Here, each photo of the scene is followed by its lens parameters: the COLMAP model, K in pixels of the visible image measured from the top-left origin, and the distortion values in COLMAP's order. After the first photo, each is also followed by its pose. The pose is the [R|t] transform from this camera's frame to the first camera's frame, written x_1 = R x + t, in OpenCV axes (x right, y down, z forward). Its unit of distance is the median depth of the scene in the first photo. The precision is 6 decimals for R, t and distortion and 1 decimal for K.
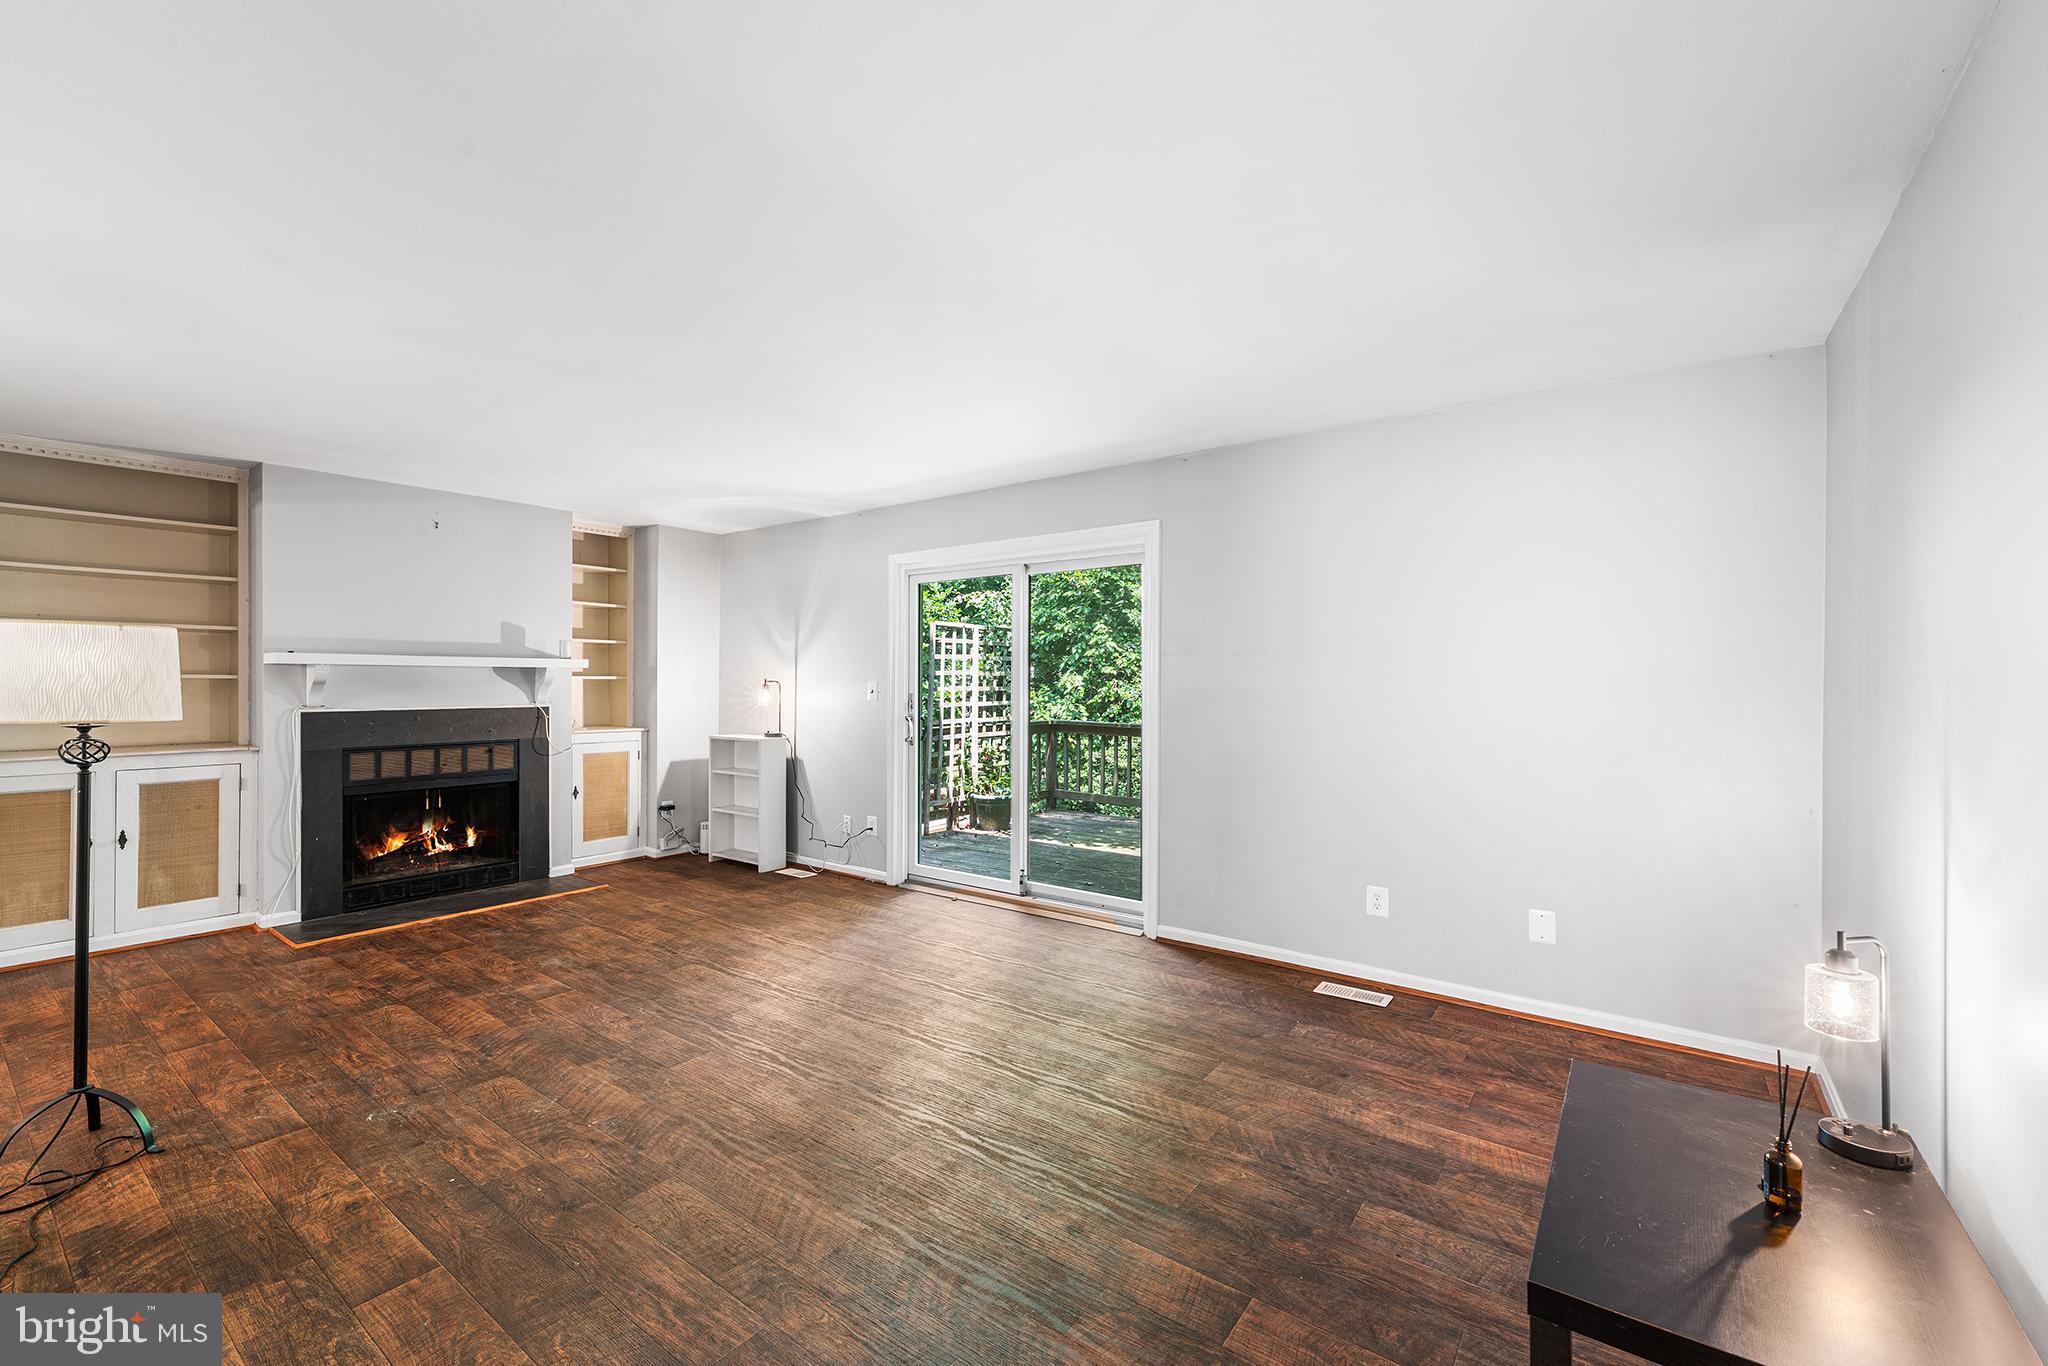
lens RADIAL K [[840.0, 0, 1028.3], [0, 840.0, 676.9], [0, 0, 1]] dist [0.003523, 0.000272]
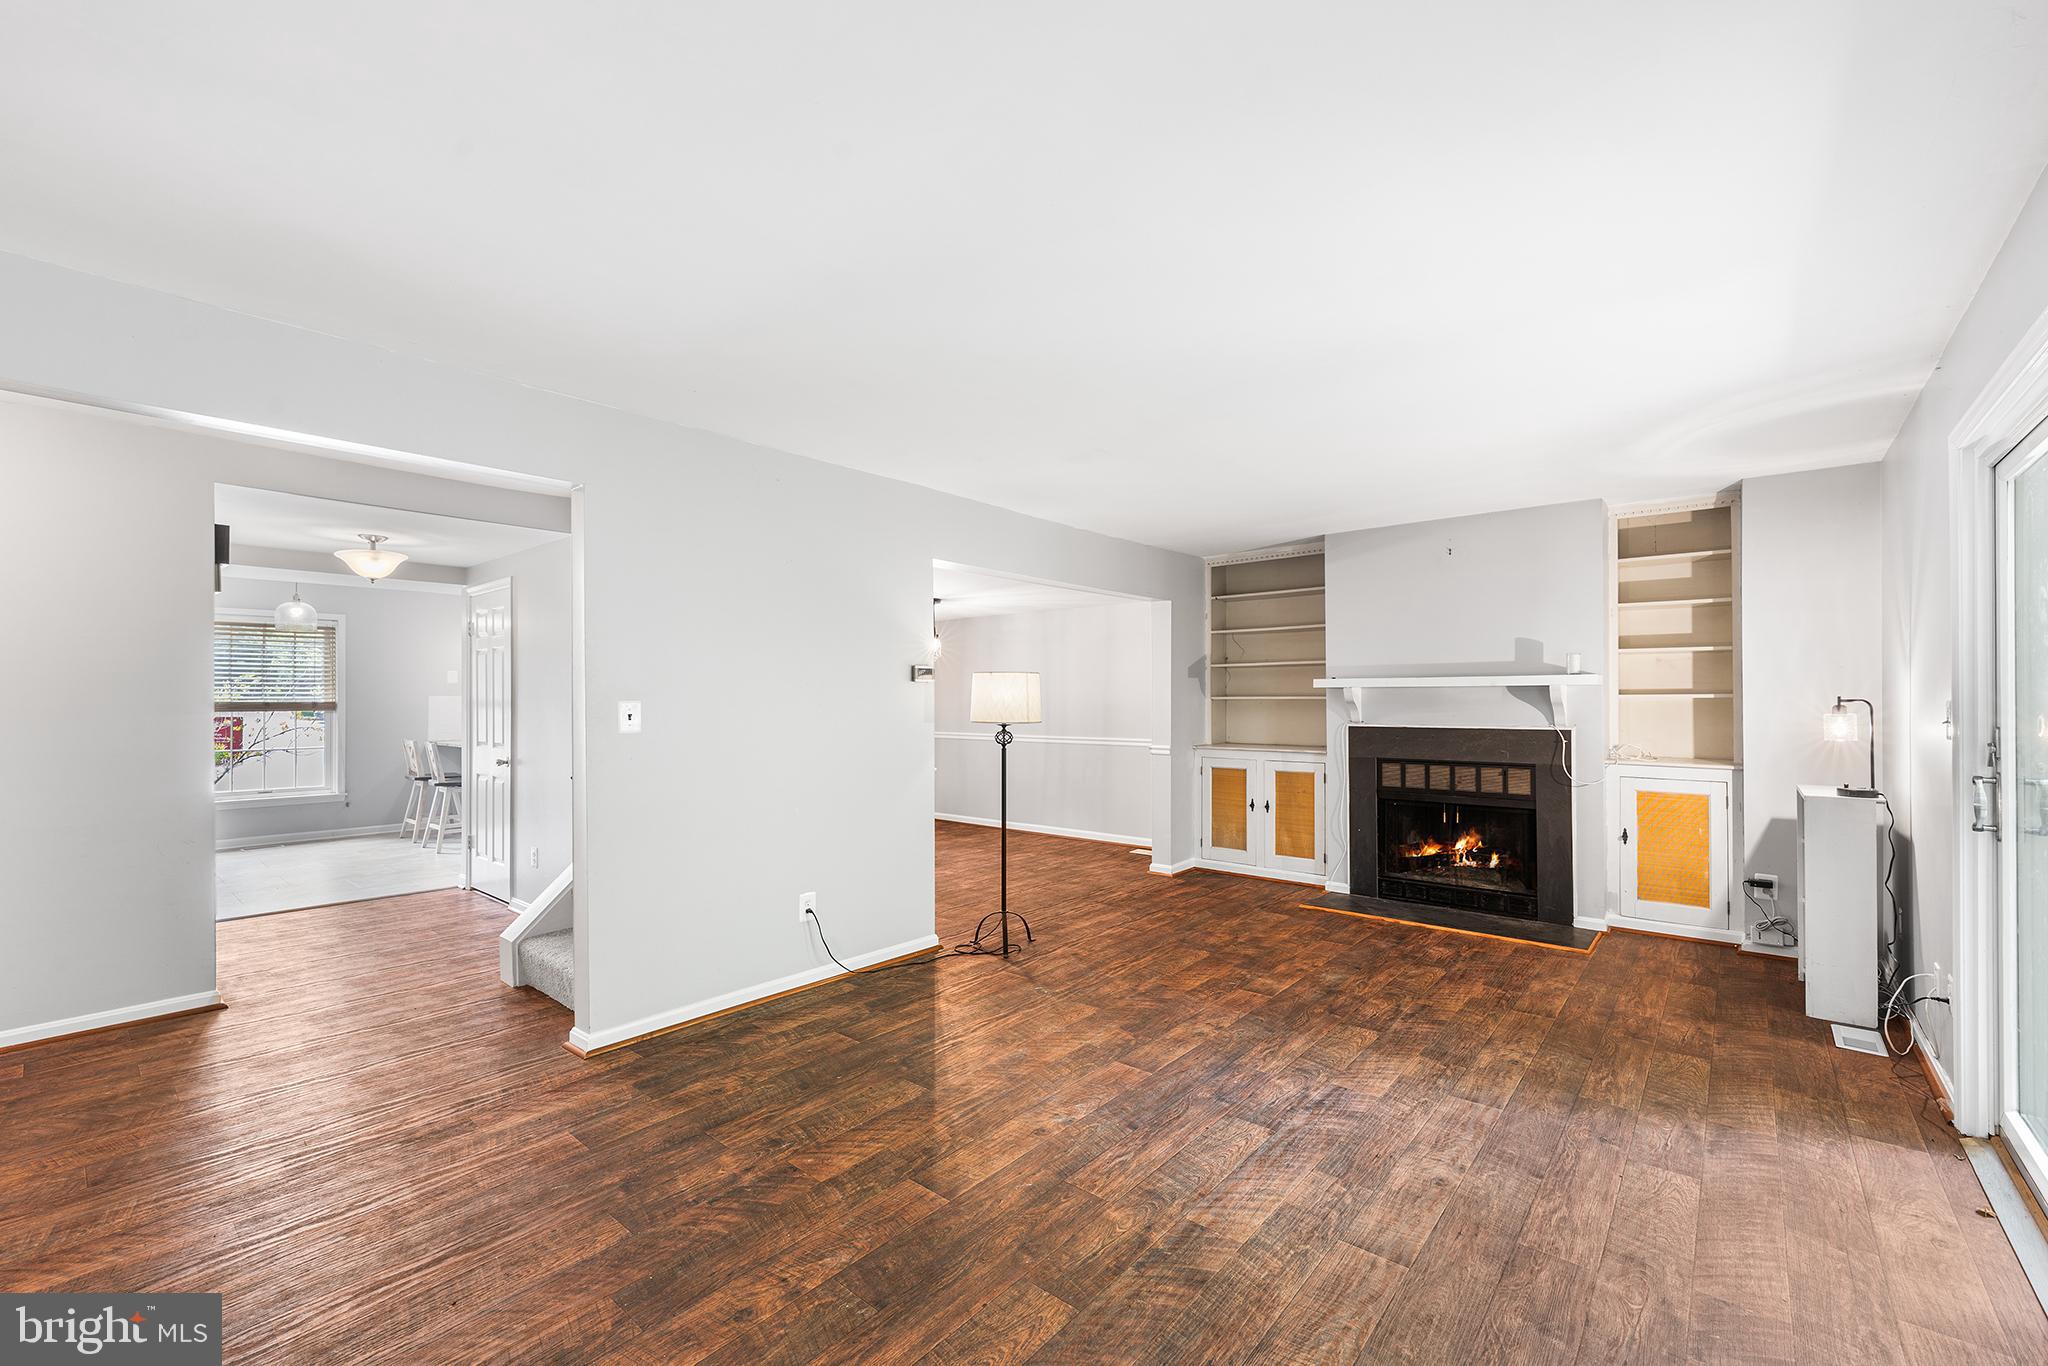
lens RADIAL K [[840.0, 0, 1019.6], [0, 840.0, 688.1], [0, 0, 1]] dist [0.003523, 0.000272]
pose [[-0.063809, -0.017042, -0.997817, 0.382443], [0.006216, 0.999828, -0.017473, 0.004203], [0.997943, -0.007318, -0.063692, 0.550712]]
